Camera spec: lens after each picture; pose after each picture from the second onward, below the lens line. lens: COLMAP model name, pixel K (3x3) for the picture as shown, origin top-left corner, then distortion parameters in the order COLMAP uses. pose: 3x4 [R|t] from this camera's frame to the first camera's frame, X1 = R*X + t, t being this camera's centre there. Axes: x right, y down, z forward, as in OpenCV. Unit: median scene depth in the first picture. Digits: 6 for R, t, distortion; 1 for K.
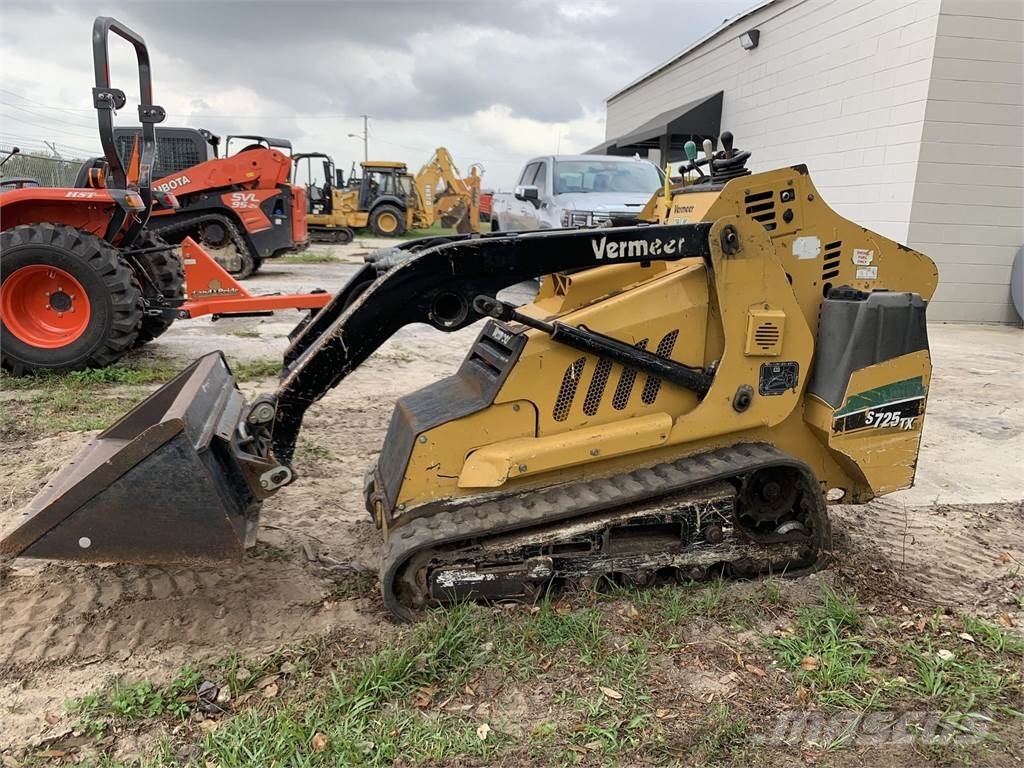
lens RADIAL K [[776.3, 0, 512.0], [0, 776.3, 384.0], [0, 0, 1]] dist [0.071969, -0.137345]
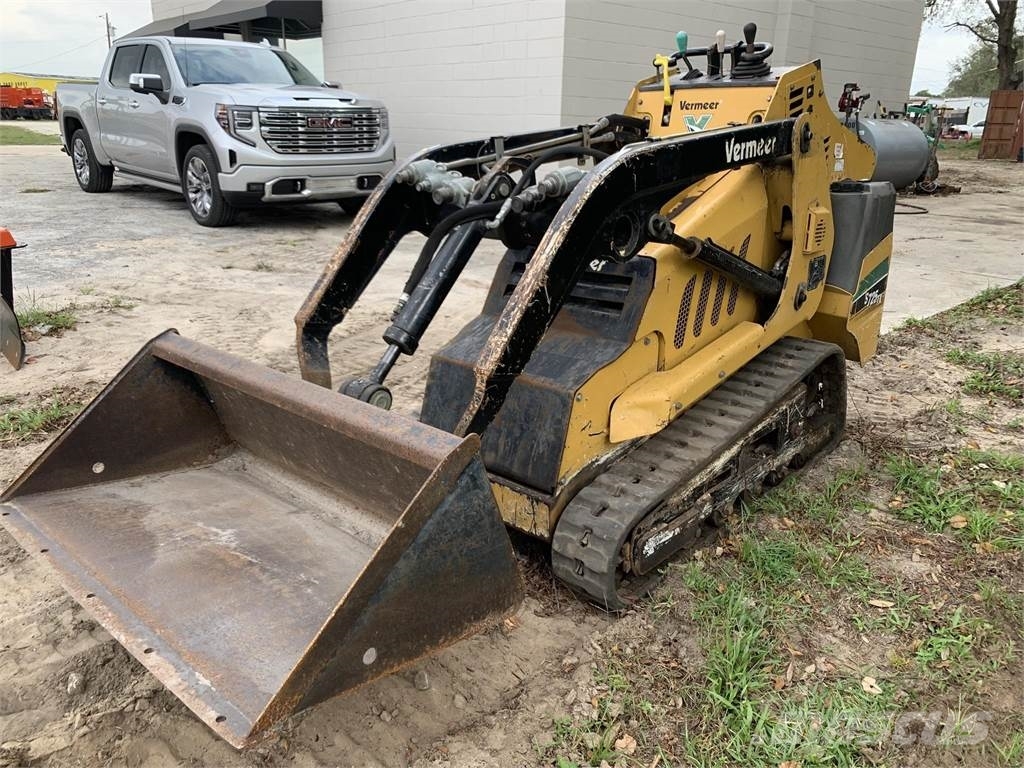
lens RADIAL K [[776.3, 0, 512.0], [0, 776.3, 384.0], [0, 0, 1]] dist [0.071969, -0.137345]
pose [[0.839954, -0.188274, 0.508949, -0.565444], [0.123269, 0.979564, 0.158928, -0.078671], [-0.528471, -0.070755, 0.845998, 0.321408]]
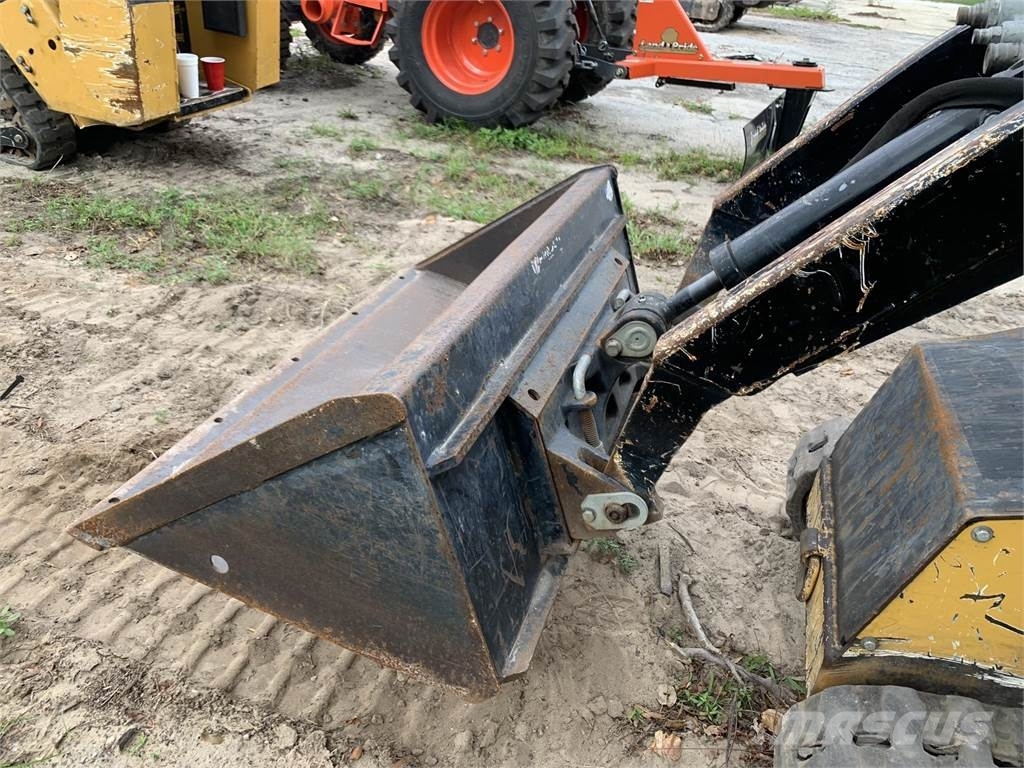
lens RADIAL K [[791.3, 0, 519.5], [0, 791.3, 390.5], [0, 0, 1]] dist [-0.003362, -0.002226]
pose [[0.842247, 0.316881, -0.436126, -0.152772], [-0.180000, 0.927878, 0.326563, -0.078140], [0.508153, -0.196544, 0.838541, 0.537713]]
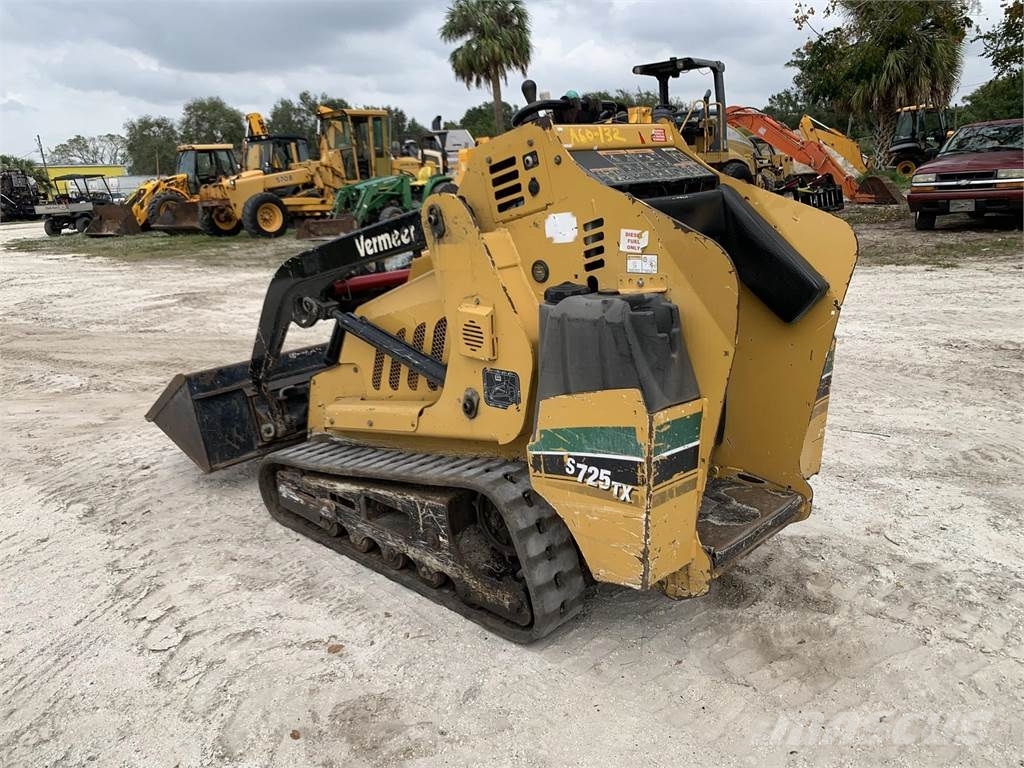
lens RADIAL K [[776.3, 0, 512.0], [0, 776.3, 384.0], [0, 0, 1]] dist [0.071969, -0.137345]
pose [[0.516598, 0.180808, -0.836920, 1.039018], [-0.102713, 0.983478, 0.149069, -0.136890], [0.850045, 0.008954, 0.526634, 0.582371]]
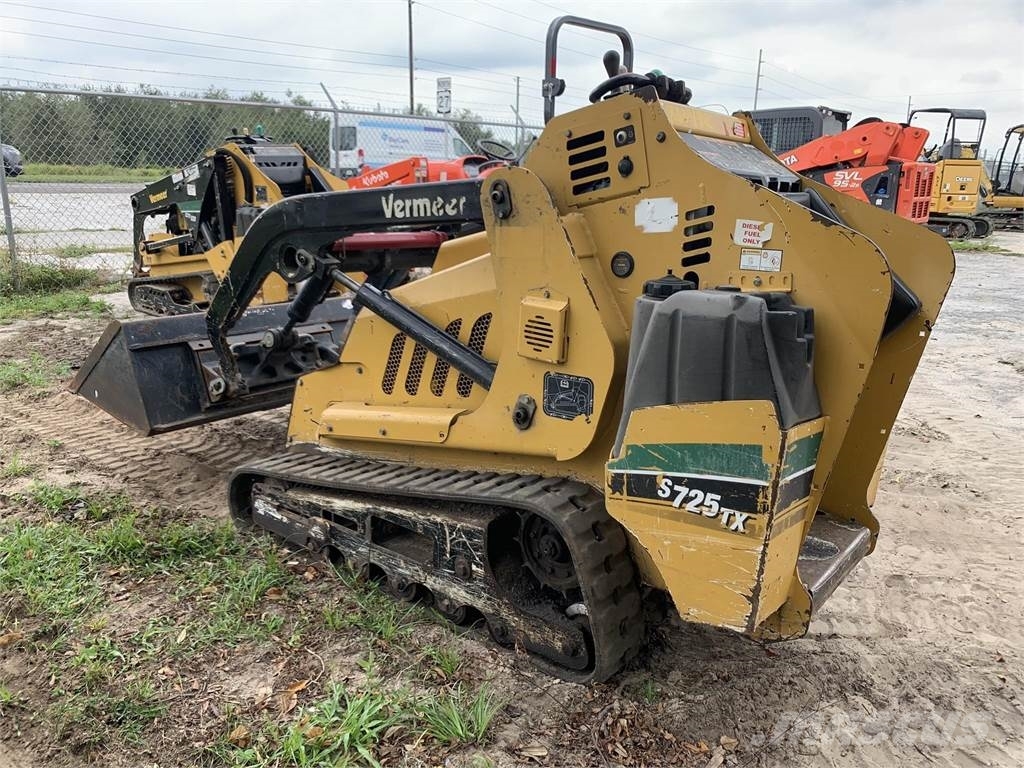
lens RADIAL K [[774.2, 0, 524.9], [0, 774.2, 393.7], [0, 0, 1]] dist [0.076621, -0.131156]
pose [[0.619244, 0.193787, -0.760909, 0.862828], [-0.171120, 0.979080, 0.110090, -0.082164], [0.766325, 0.062034, 0.639451, 0.518989]]
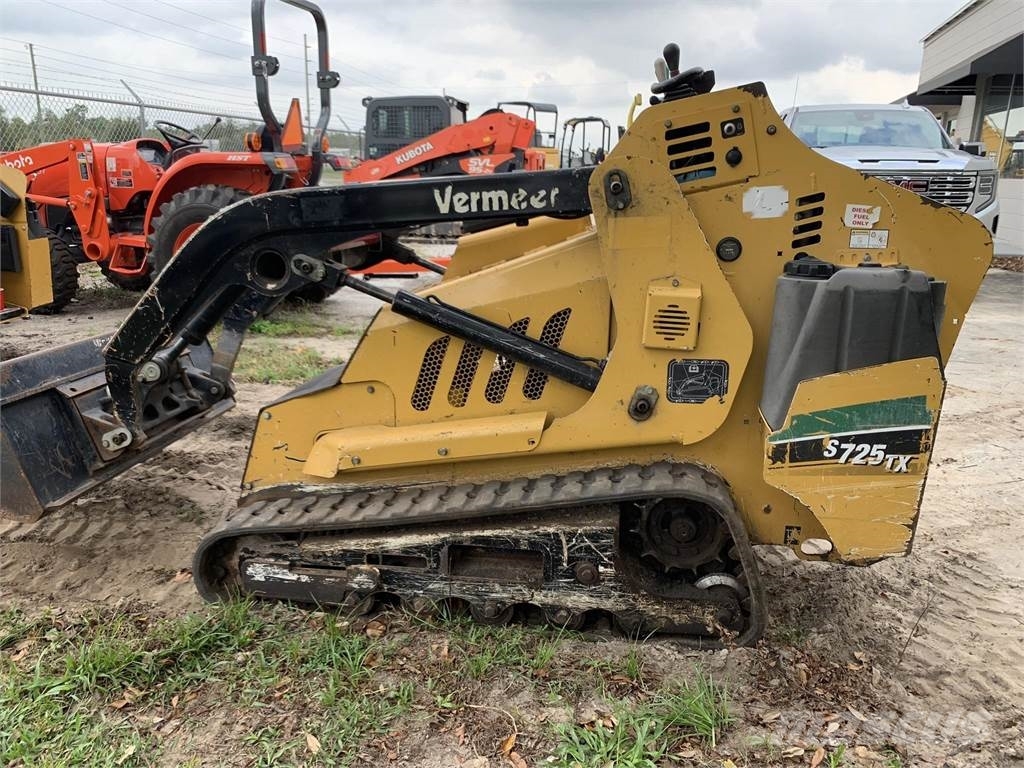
lens RADIAL K [[776.4, 0, 512.8], [0, 776.4, 396.6], [0, 0, 1]] dist [0.071729, -0.148795]
pose [[0.926565, 0.091650, -0.364798, 0.452361], [-0.071240, 0.995066, 0.069052, -0.031402], [0.369327, -0.037993, 0.928523, 0.253188]]
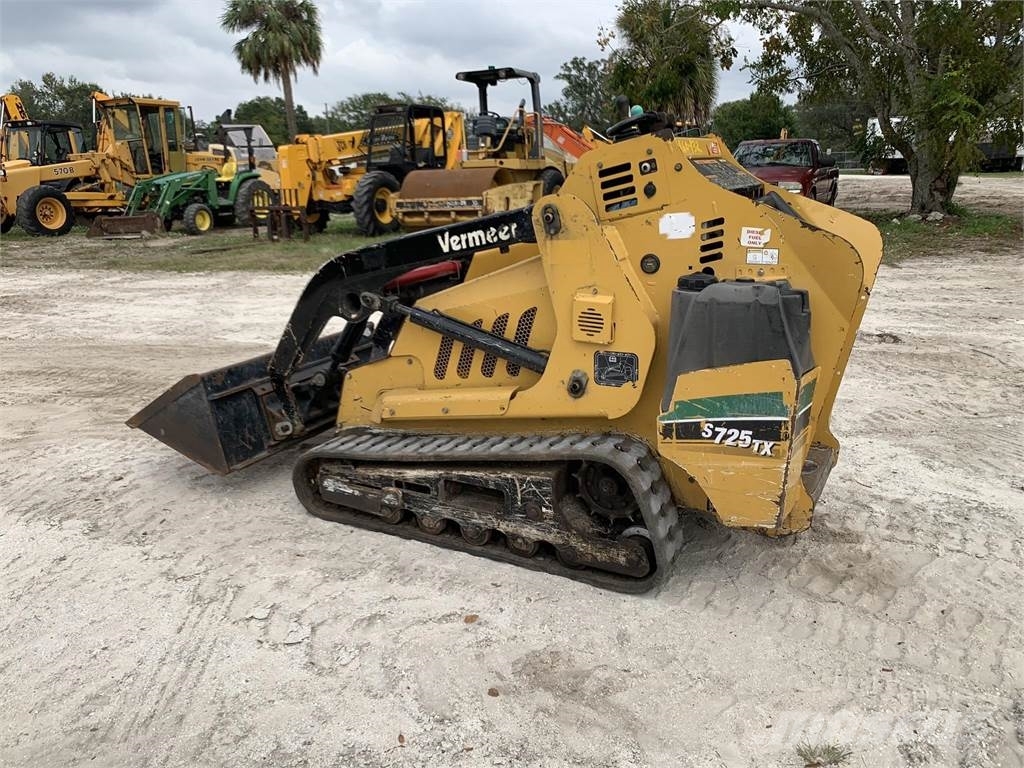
lens RADIAL K [[770.4, 0, 505.1], [0, 770.4, 383.0], [0, 0, 1]] dist [0.080129, -0.143641]
pose [[0.724047, 0.152813, -0.672610, 0.870519], [-0.095723, 0.987975, 0.121419, -0.090275], [0.683076, -0.023529, 0.729968, 0.242508]]
